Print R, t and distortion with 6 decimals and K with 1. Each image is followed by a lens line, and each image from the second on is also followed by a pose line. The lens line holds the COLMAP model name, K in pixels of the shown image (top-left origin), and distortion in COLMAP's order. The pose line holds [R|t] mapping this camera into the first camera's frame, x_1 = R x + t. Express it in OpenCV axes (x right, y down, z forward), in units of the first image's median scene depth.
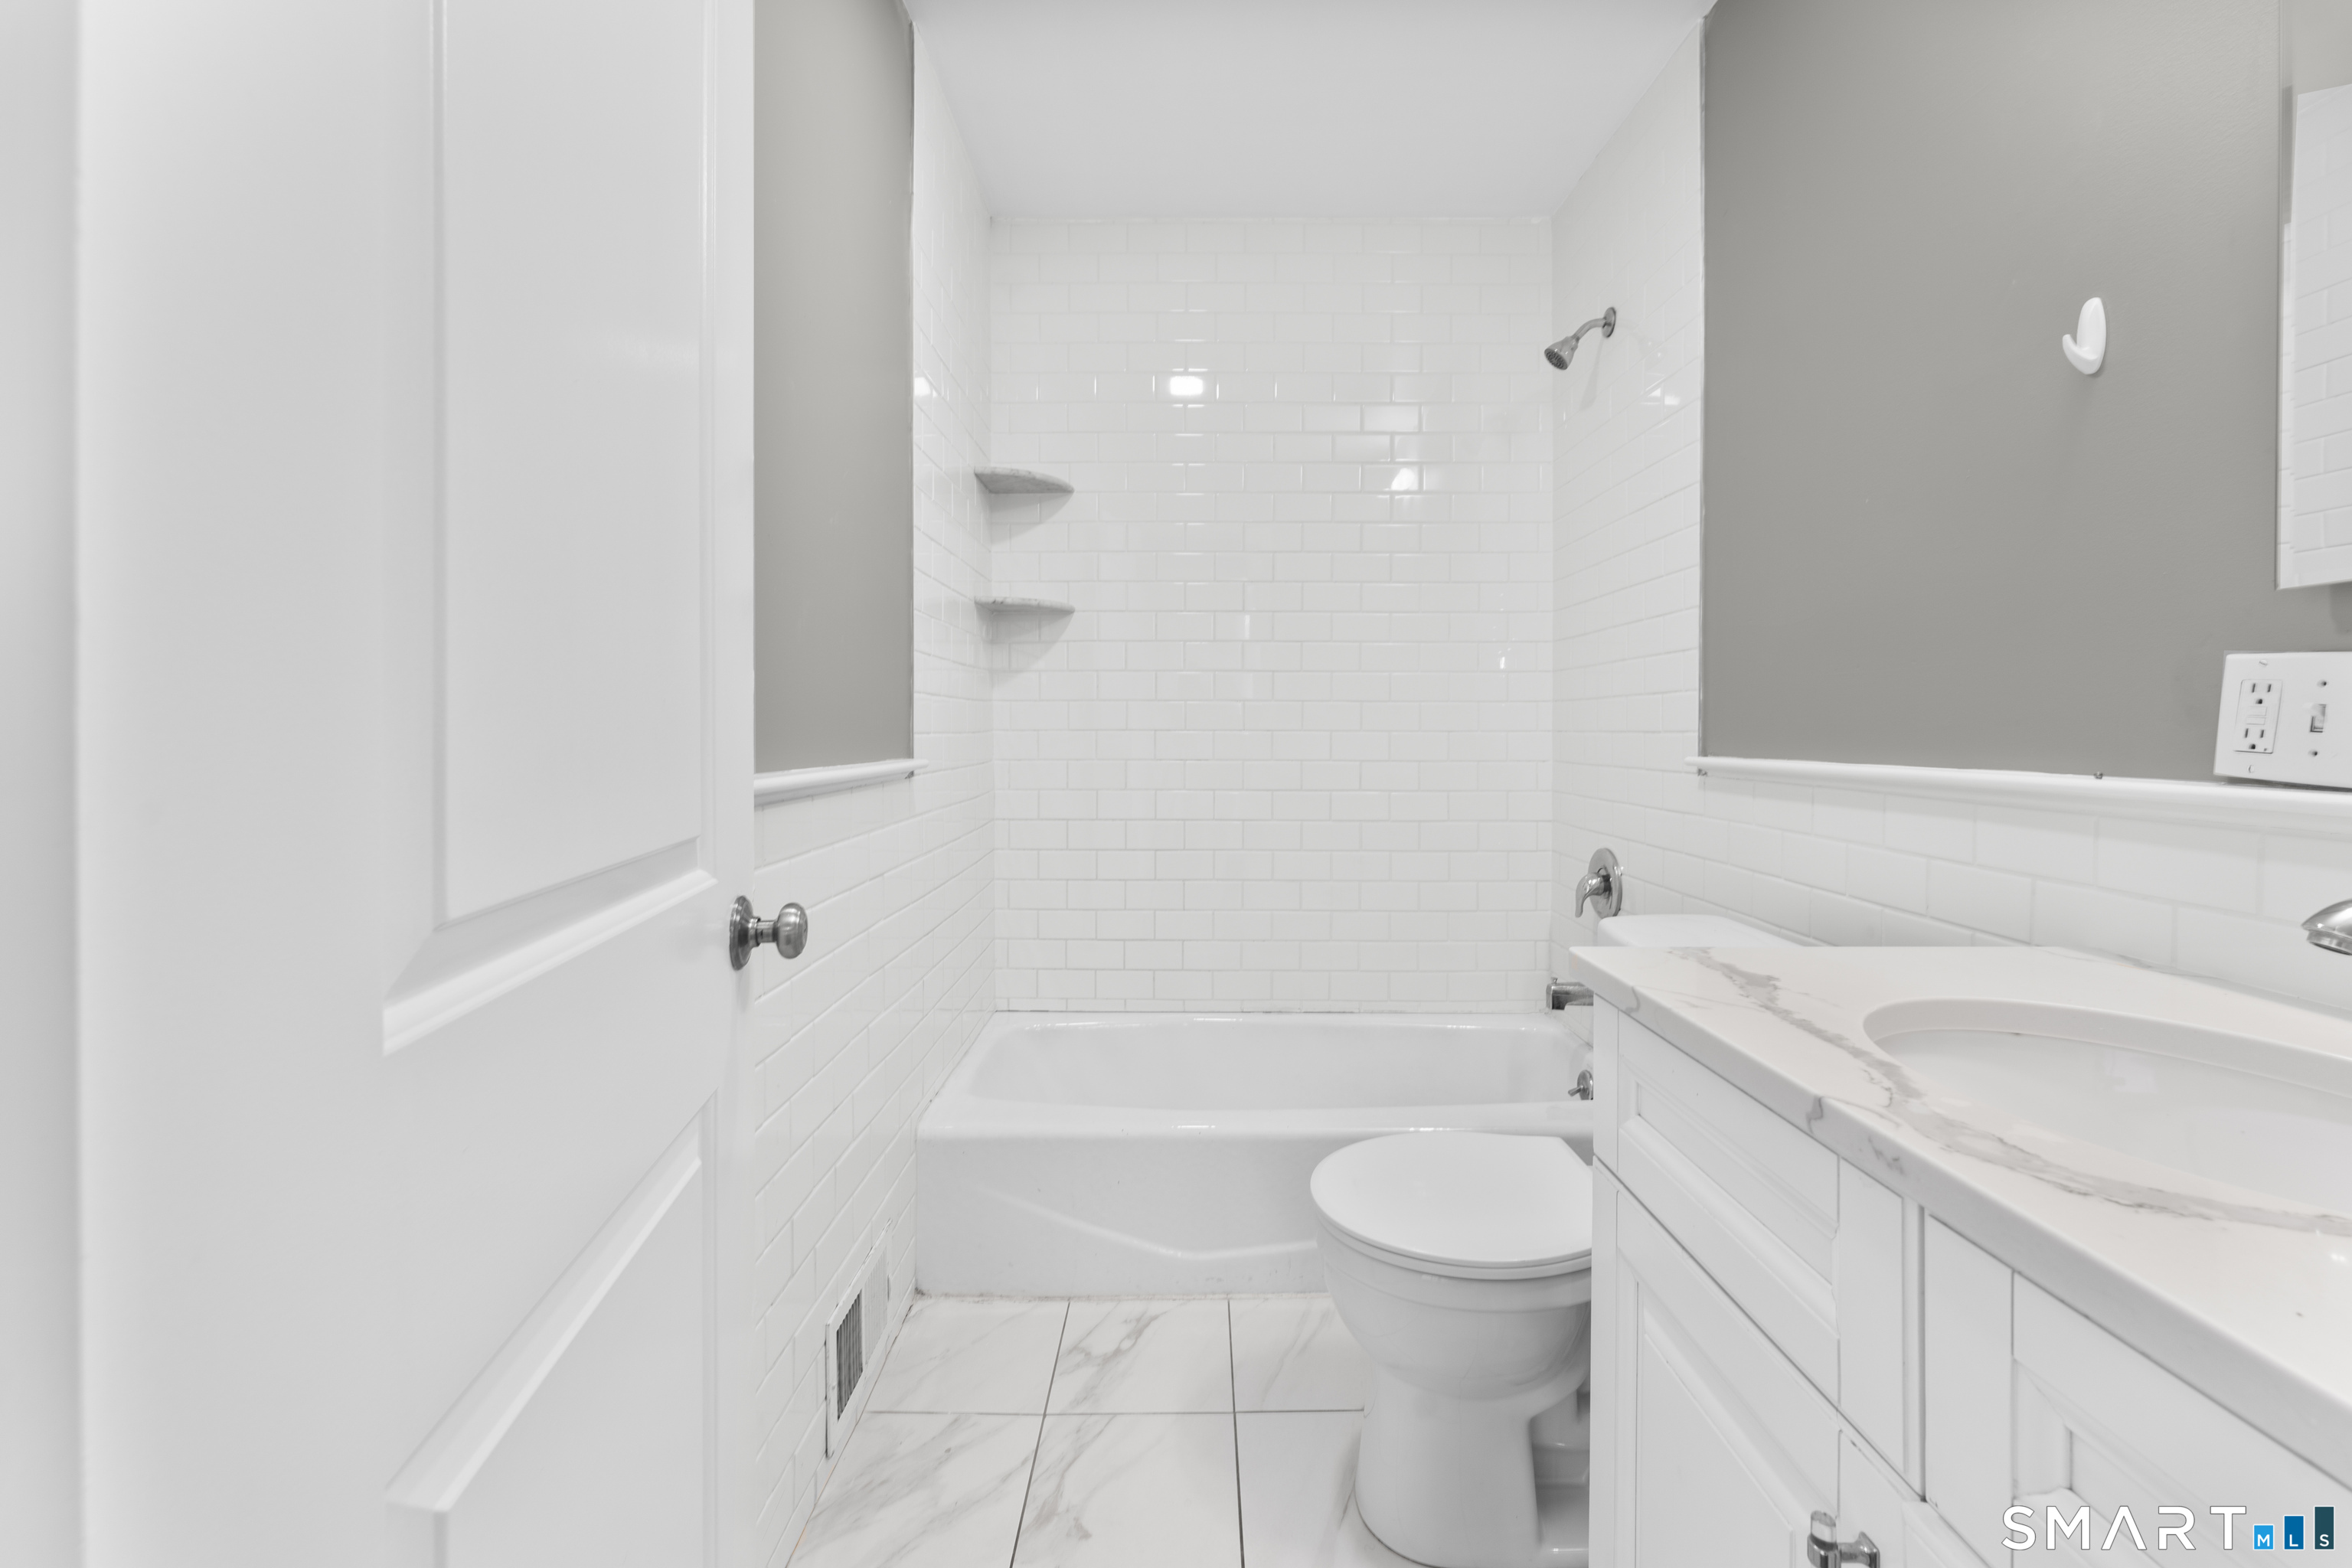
lens RADIAL K [[936.3, 0, 1167.1], [0, 936.3, 790.9], [0, 0, 1]] dist [-0.002757, -0.000683]
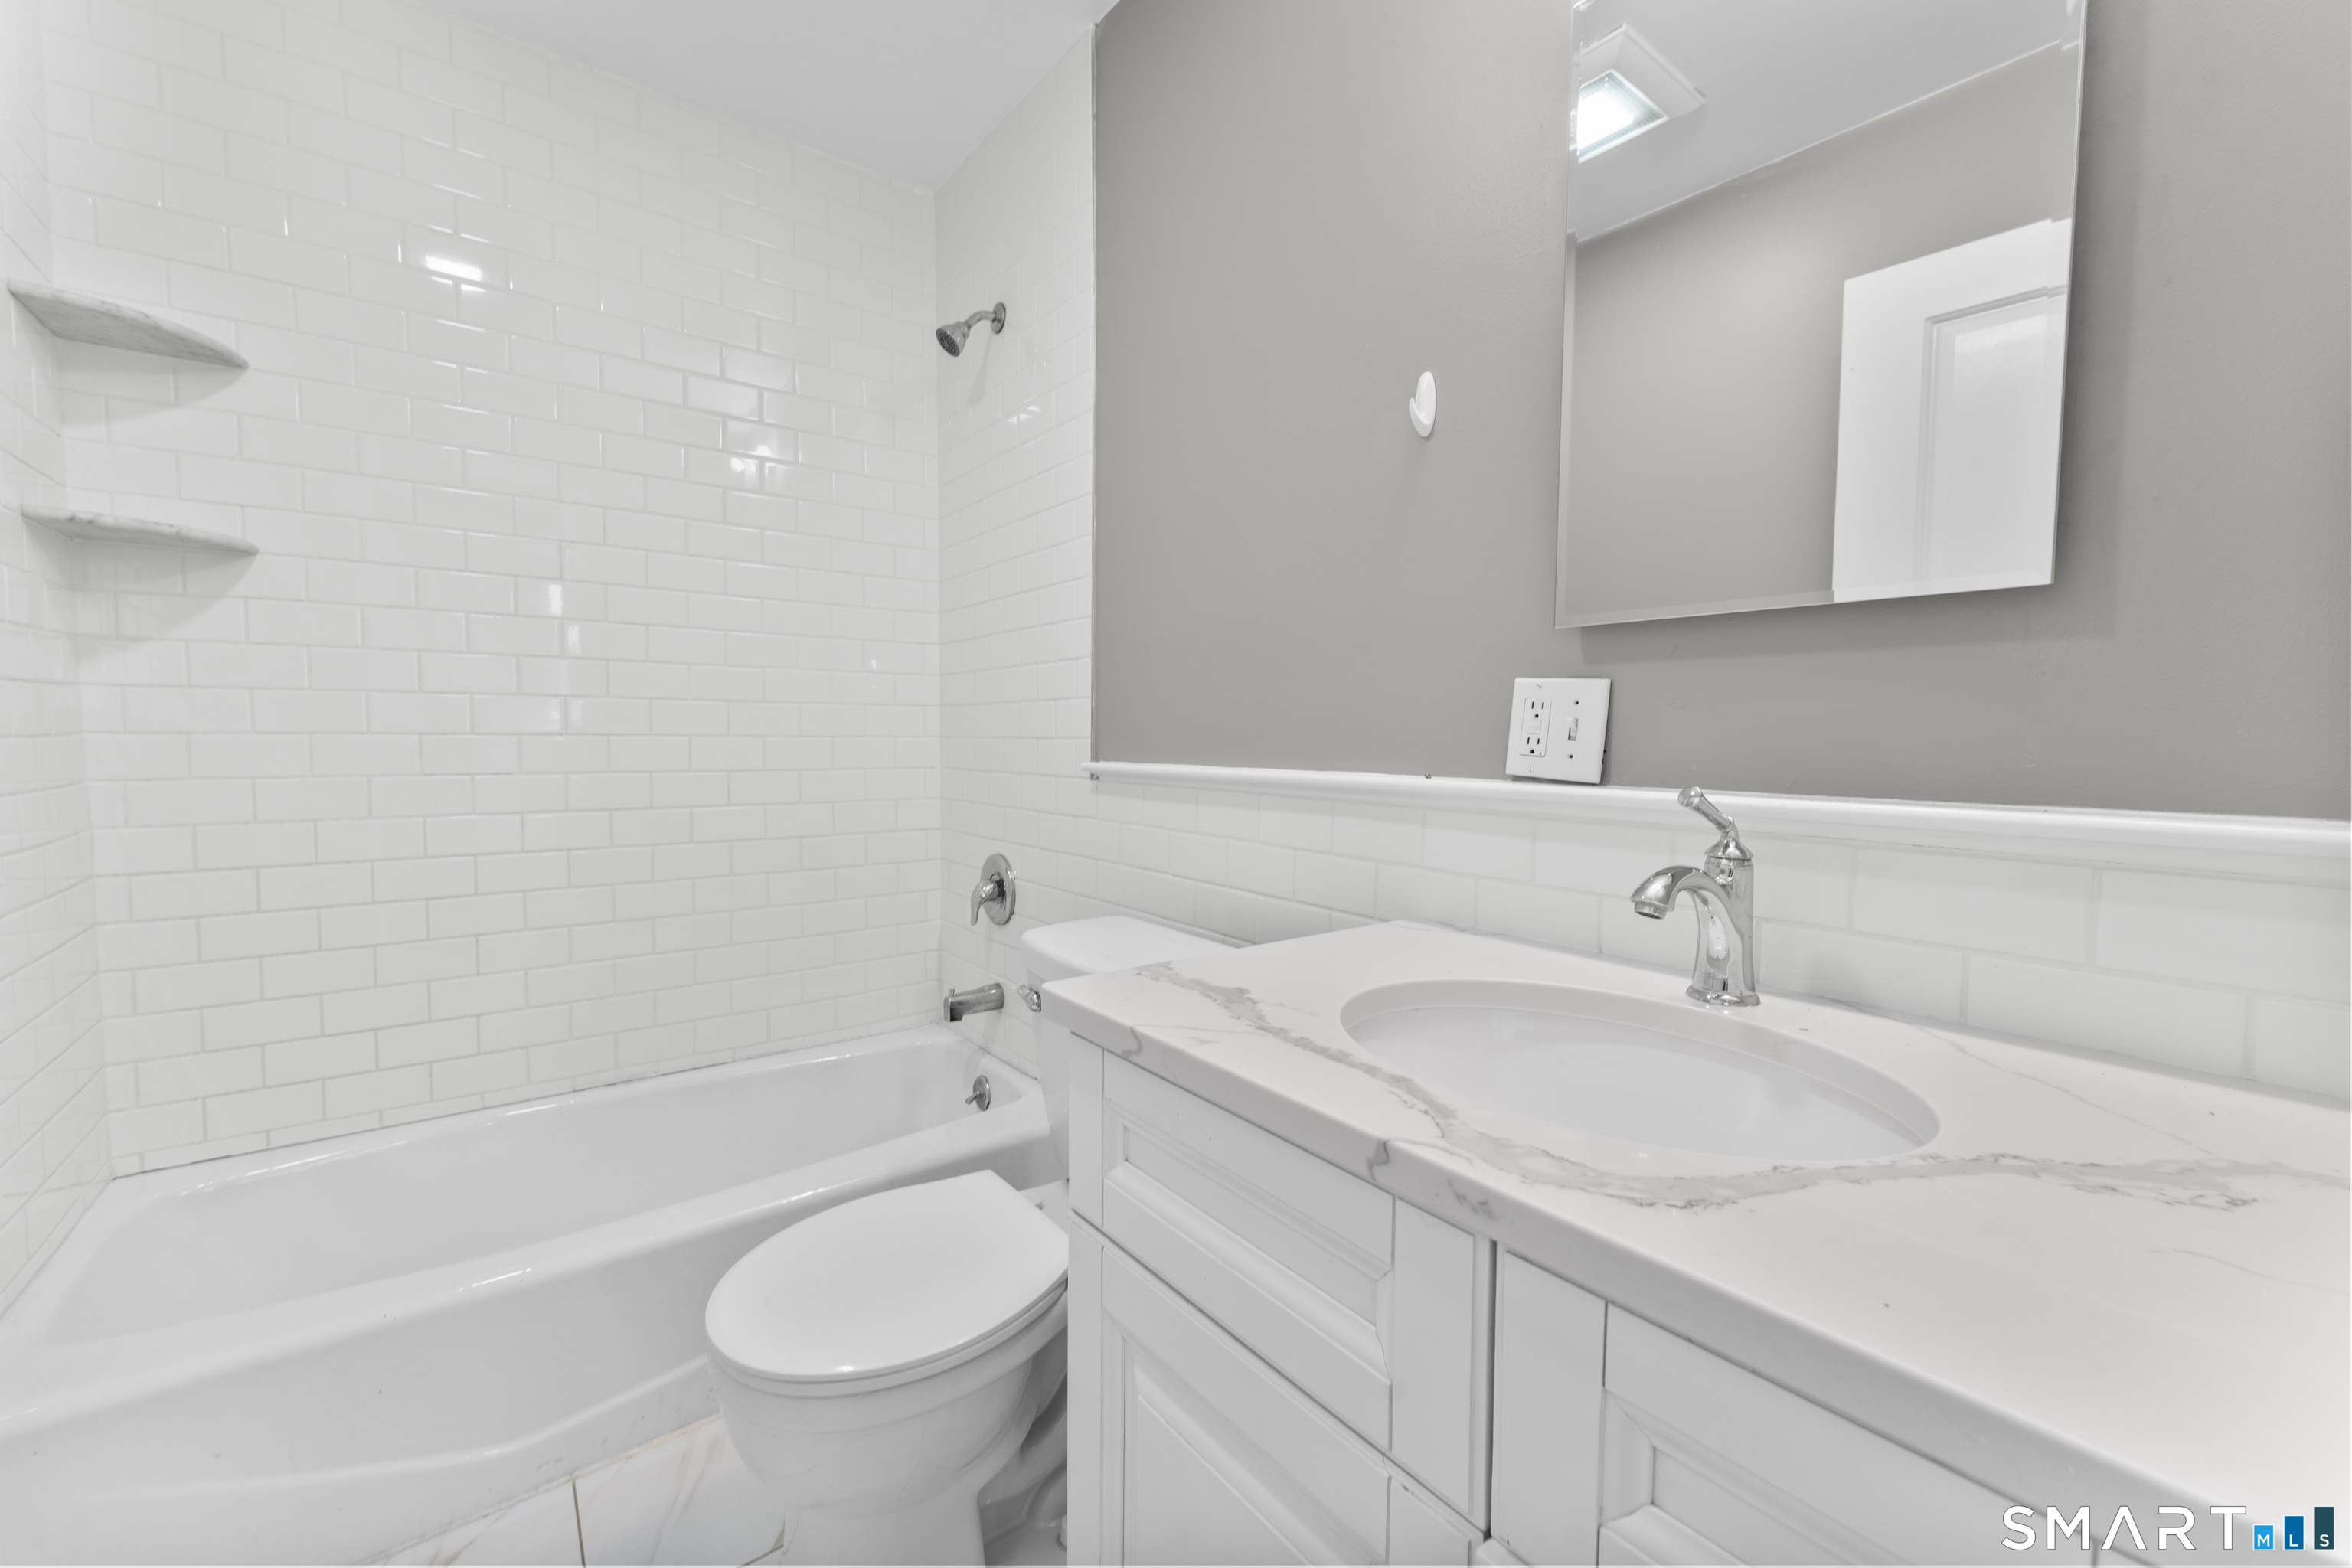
lens RADIAL K [[936.3, 0, 1167.1], [0, 936.3, 790.9], [0, 0, 1]] dist [-0.002757, -0.000683]
pose [[0.786804, -0.032046, 0.616370, -0.008110], [0.035229, 0.999355, 0.006987, -0.010833], [-0.616196, 0.016217, 0.787426, 0.163148]]
